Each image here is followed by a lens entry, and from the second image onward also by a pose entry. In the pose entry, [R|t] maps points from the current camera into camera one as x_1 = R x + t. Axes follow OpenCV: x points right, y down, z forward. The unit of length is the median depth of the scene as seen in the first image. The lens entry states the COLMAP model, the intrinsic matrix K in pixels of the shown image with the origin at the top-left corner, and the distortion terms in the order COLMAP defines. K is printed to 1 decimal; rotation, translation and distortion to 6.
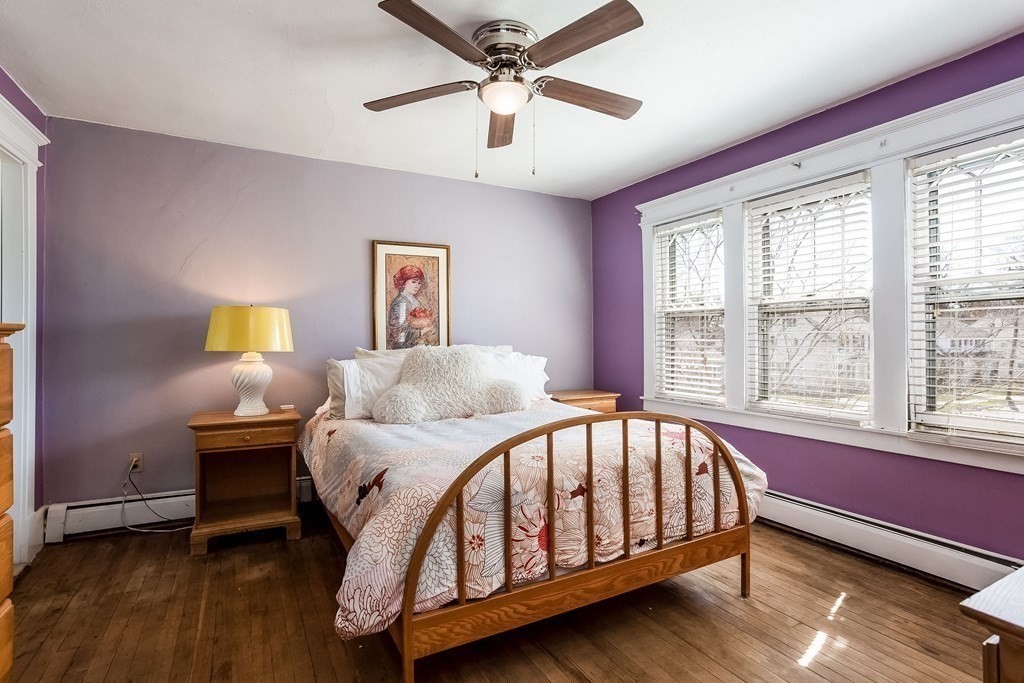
lens RADIAL K [[495.3, 0, 518.2], [0, 495.3, 334.5], [0, 0, 1]] dist [-0.012933, 0.000217]
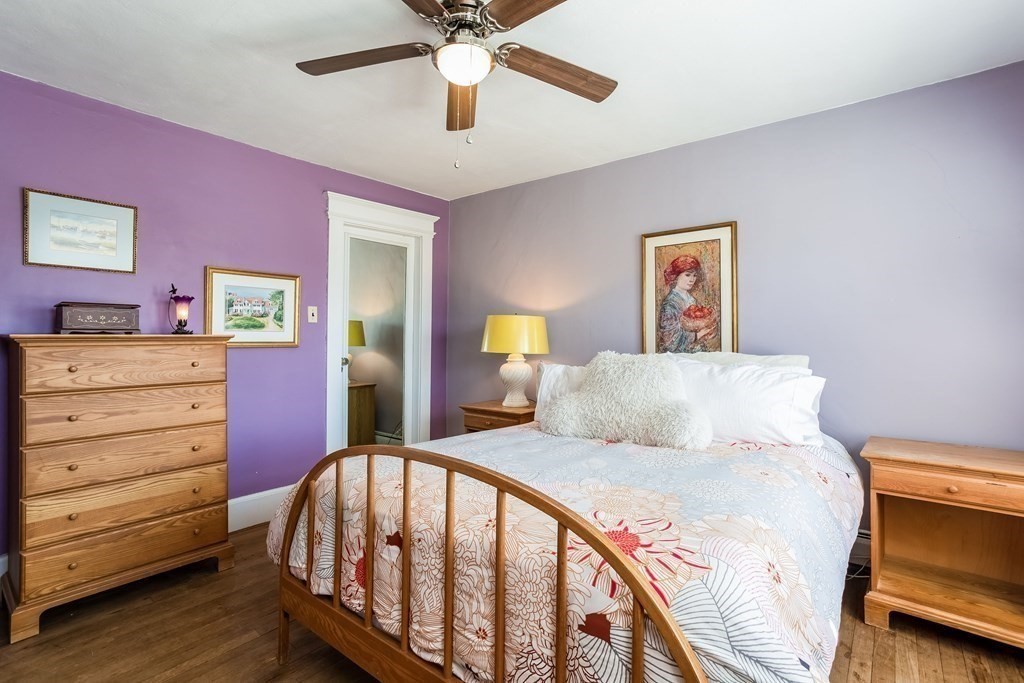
lens RADIAL K [[495.3, 0, 518.2], [0, 495.3, 334.5], [0, 0, 1]] dist [-0.012933, 0.000217]
pose [[0.376800, -0.001770, -0.926293, 0.792209], [-0.001704, 0.999995, -0.002604, -0.006871], [0.926293, 0.002559, 0.376796, 0.757884]]
